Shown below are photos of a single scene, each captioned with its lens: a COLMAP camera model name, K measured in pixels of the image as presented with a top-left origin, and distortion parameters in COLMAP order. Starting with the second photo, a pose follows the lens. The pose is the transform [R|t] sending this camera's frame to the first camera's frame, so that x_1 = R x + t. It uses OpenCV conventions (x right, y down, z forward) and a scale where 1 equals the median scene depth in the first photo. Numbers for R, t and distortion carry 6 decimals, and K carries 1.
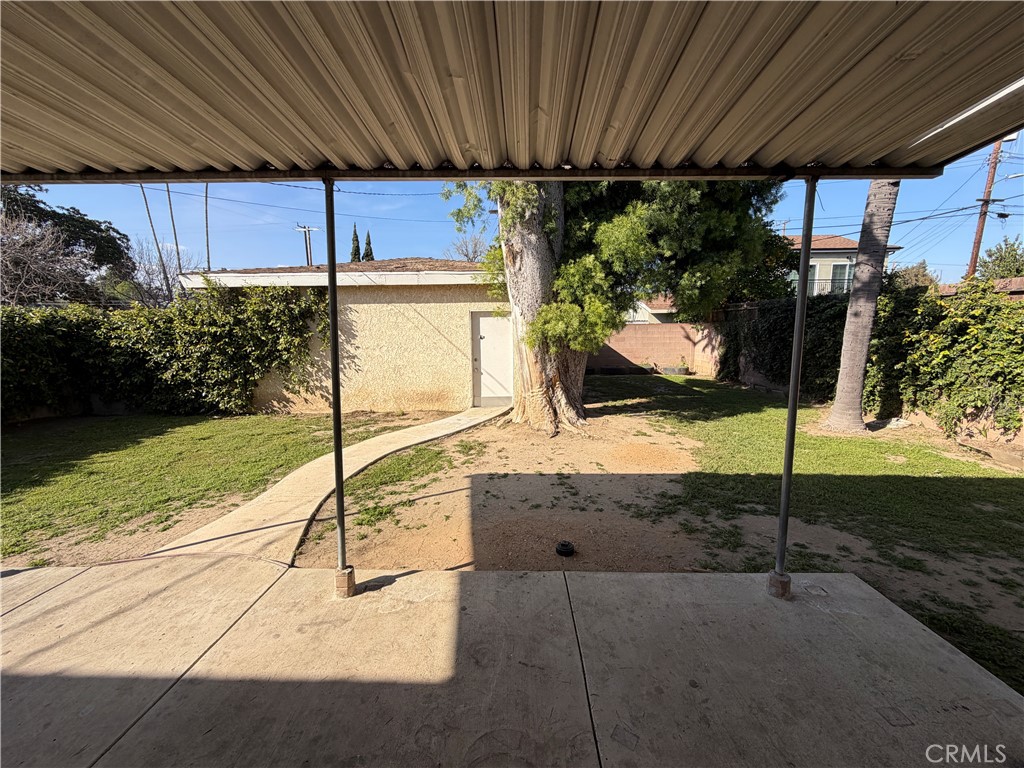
lens RADIAL K [[408.5, 0, 514.4], [0, 408.5, 383.7], [0, 0, 1]] dist [-0.002511, 0.000699]
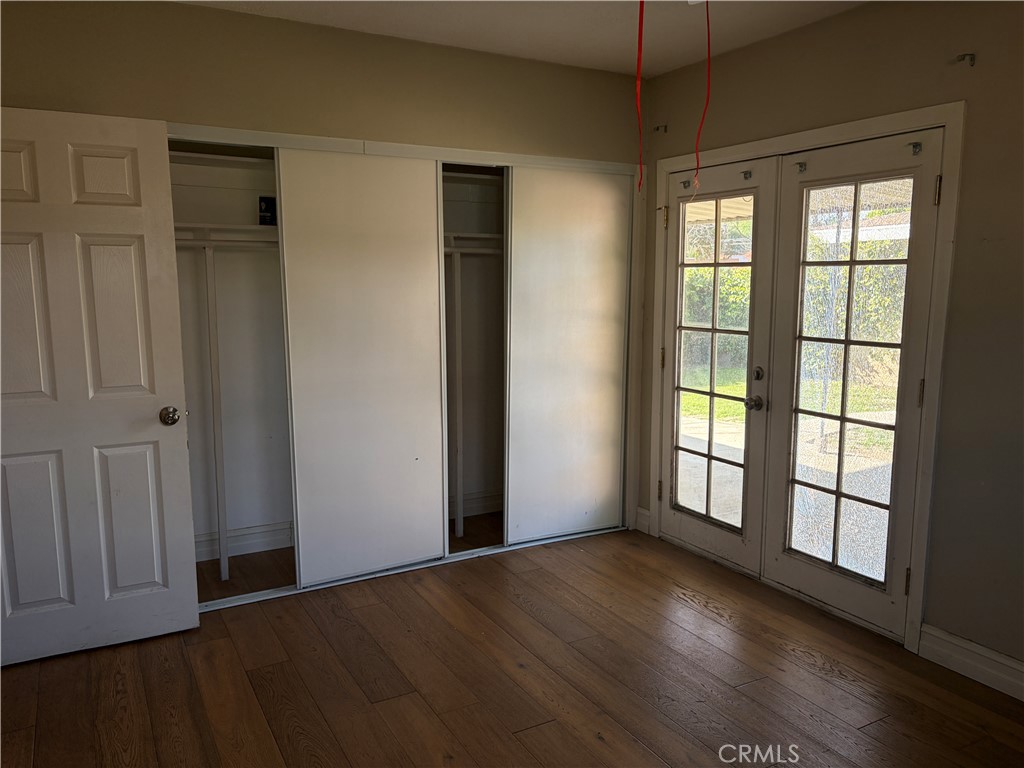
lens RADIAL K [[775.9, 0, 511.2], [0, 775.9, 390.2], [0, 0, 1]] dist [0.034645, -0.039568]
pose [[0.509278, 0.126104, -0.851313, 0.517948], [-0.125720, 0.989496, 0.071364, 0.068367], [0.851370, 0.070682, 0.519782, -0.564409]]
